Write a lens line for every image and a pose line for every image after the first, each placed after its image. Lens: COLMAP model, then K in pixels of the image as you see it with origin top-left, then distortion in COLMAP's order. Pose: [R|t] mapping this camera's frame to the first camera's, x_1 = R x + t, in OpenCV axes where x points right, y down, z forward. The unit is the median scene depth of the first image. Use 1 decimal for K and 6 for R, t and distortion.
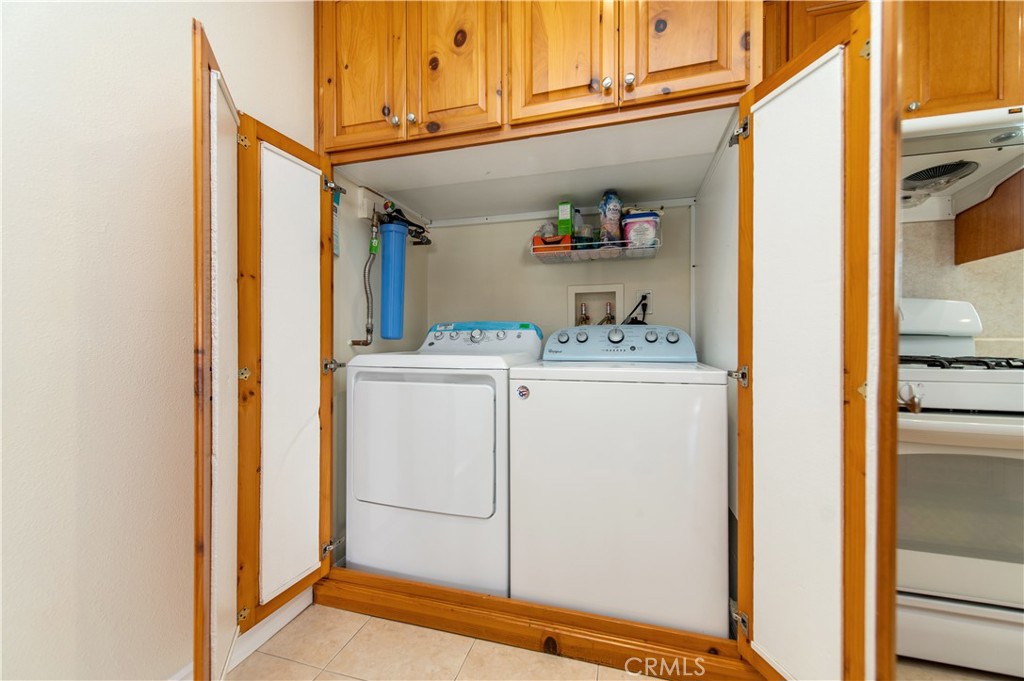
lens RADIAL K [[405.4, 0, 512.4], [0, 405.4, 343.5], [0, 0, 1]] dist [0.001713, -0.001069]
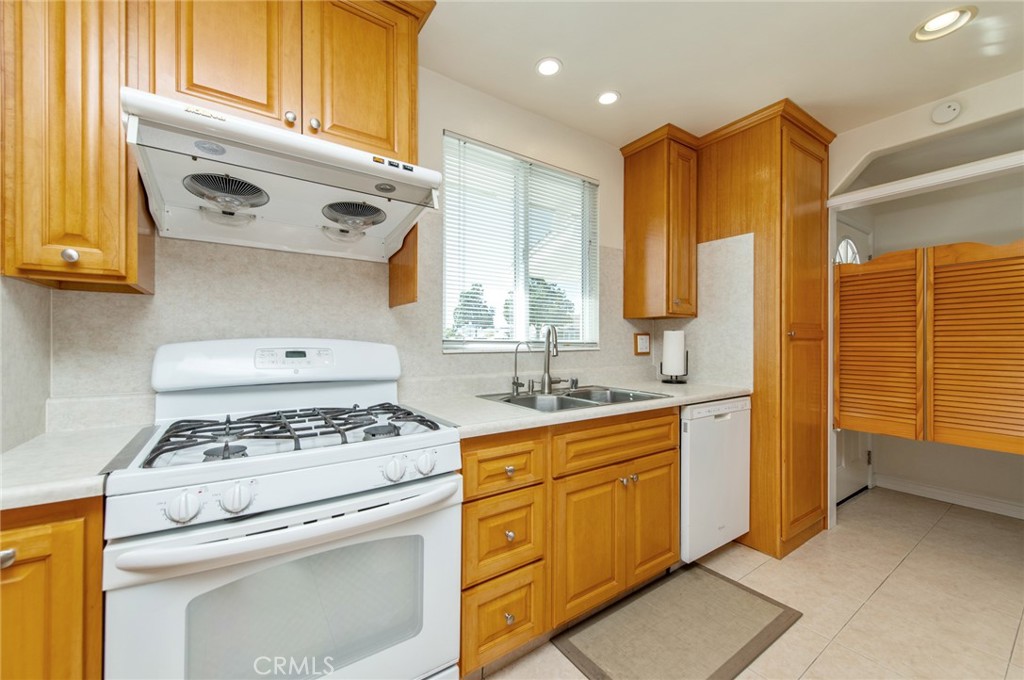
lens RADIAL K [[405.4, 0, 512.1], [0, 405.4, 340.2], [0, 0, 1]] dist [0.001713, -0.001069]
pose [[0.627799, 0.001801, 0.778374, 0.633575], [-0.001757, 0.999998, -0.000896, -0.143052], [-0.778374, -0.000805, 0.627801, 0.155686]]
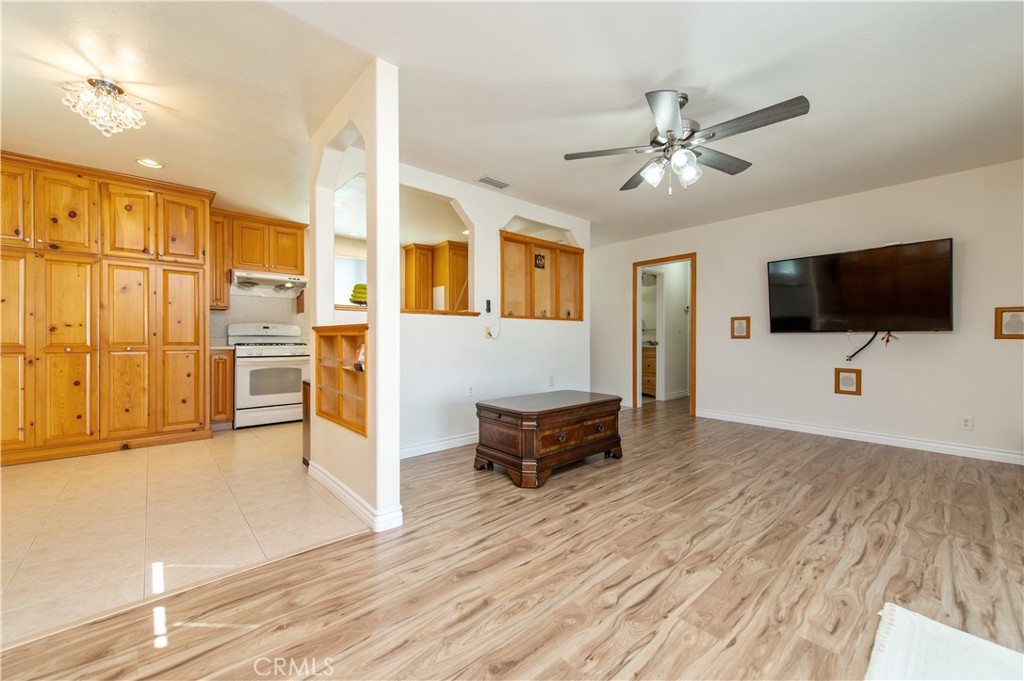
lens RADIAL K [[405.4, 0, 511.7], [0, 405.4, 338.8], [0, 0, 1]] dist [0.001713, -0.001069]
pose [[0.531109, 0.000672, 0.847303, -0.773795], [-0.000985, 0.999999, -0.000175, -0.011233], [-0.847303, -0.000742, 0.531110, -2.466170]]
